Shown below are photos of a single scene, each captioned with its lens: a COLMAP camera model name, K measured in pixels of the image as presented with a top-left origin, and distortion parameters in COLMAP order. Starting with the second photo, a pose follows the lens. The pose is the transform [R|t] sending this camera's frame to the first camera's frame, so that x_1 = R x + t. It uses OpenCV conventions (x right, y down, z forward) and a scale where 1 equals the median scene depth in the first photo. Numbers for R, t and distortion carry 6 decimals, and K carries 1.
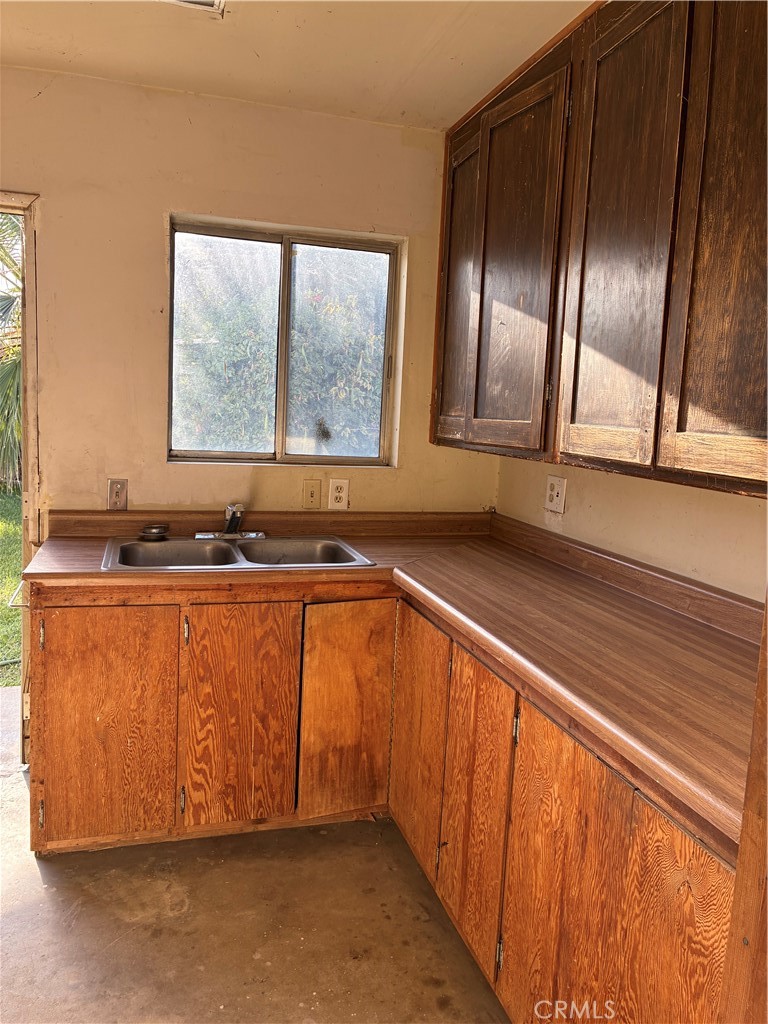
lens RADIAL K [[785.8, 0, 384.0], [0, 785.8, 512.0], [0, 0, 1]] dist [0.049986, -0.040729]
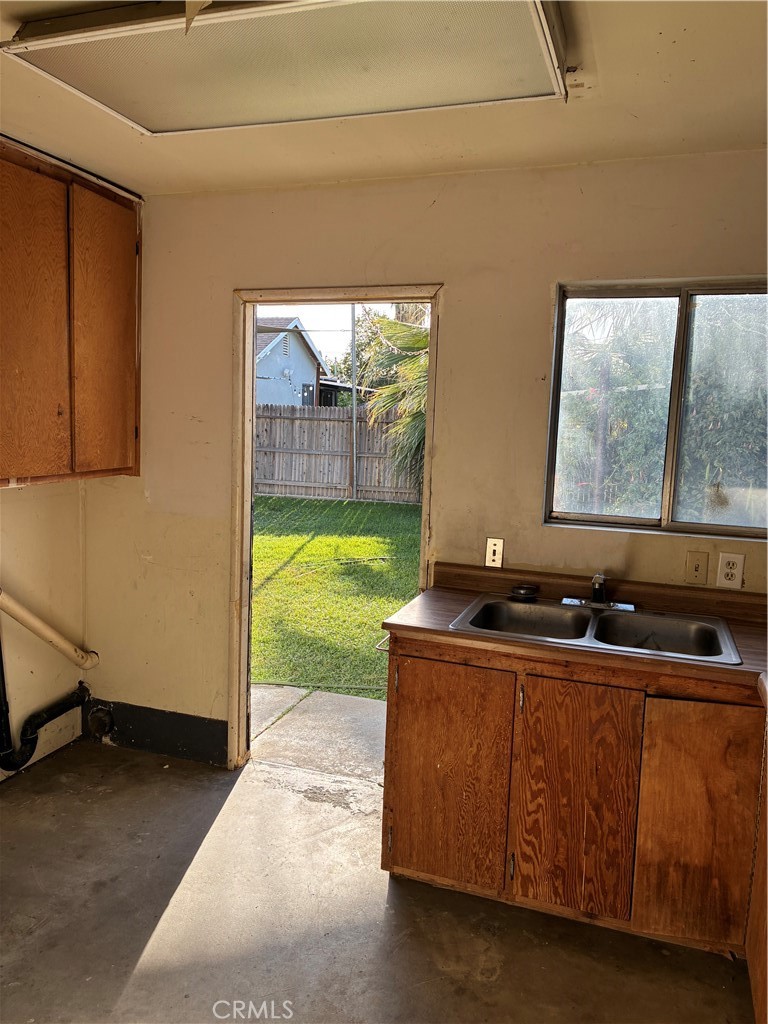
lens RADIAL K [[785.8, 0, 384.0], [0, 785.8, 512.0], [0, 0, 1]] dist [0.049986, -0.040729]
pose [[0.811492, 0.055317, -0.581739, 0.171849], [-0.074823, 0.997151, -0.009554, -0.062445], [0.579553, 0.051281, 0.813319, 0.063331]]
